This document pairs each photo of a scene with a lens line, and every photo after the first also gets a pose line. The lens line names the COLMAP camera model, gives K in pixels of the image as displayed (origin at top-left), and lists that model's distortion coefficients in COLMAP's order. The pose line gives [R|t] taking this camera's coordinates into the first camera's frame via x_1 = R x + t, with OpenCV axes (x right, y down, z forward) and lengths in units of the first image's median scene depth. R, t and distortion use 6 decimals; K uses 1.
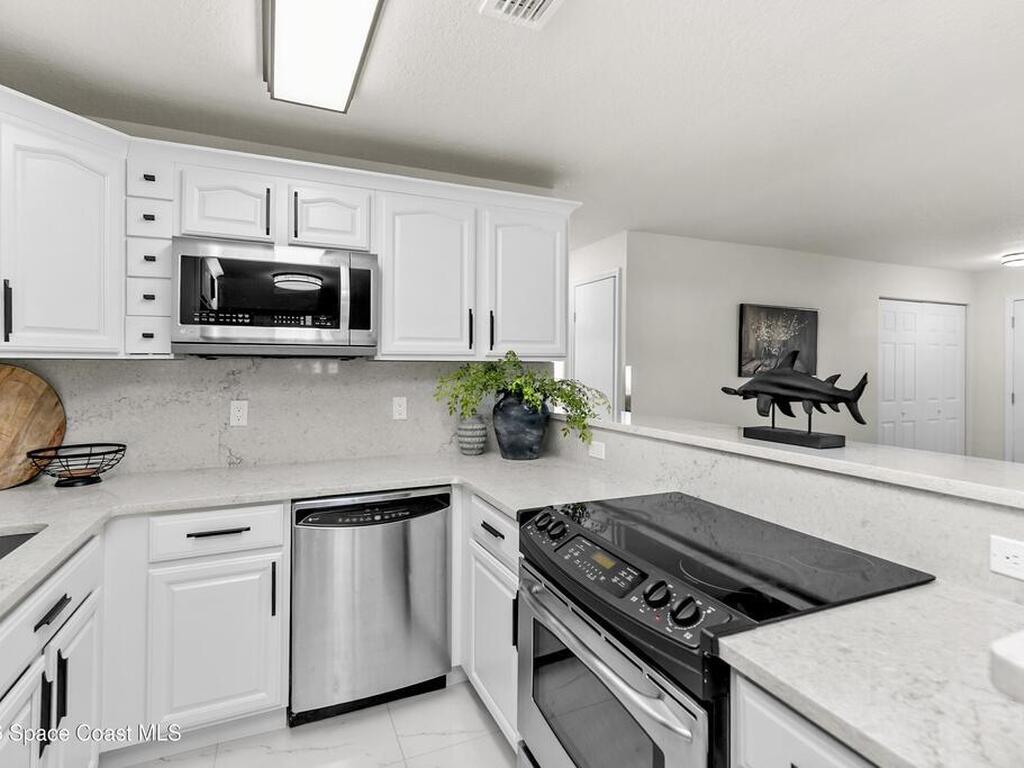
lens RADIAL K [[522.2, 0, 511.8], [0, 522.2, 365.4], [0, 0, 1]] dist [-0.000650, 0.000254]
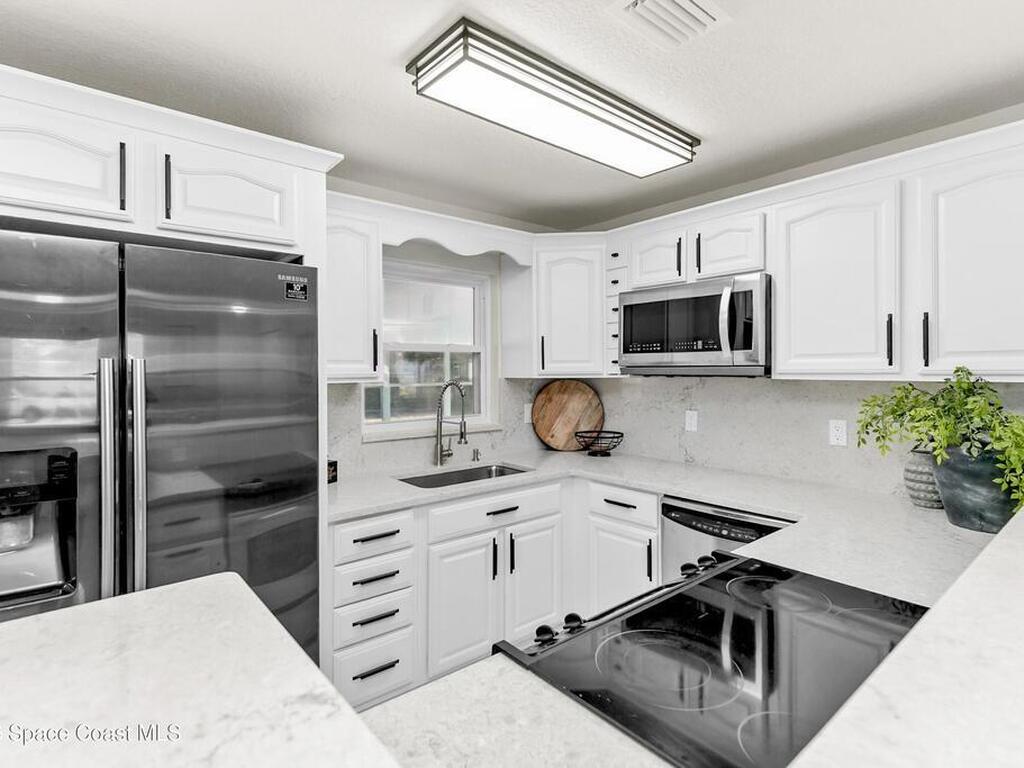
lens RADIAL K [[522.2, 0, 511.8], [0, 522.2, 365.4], [0, 0, 1]] dist [-0.000650, 0.000254]
pose [[0.276697, -0.010613, -0.960899, 0.543082], [0.005847, 0.999939, -0.009361, -0.029610], [0.960940, -0.003028, 0.276742, 0.260924]]
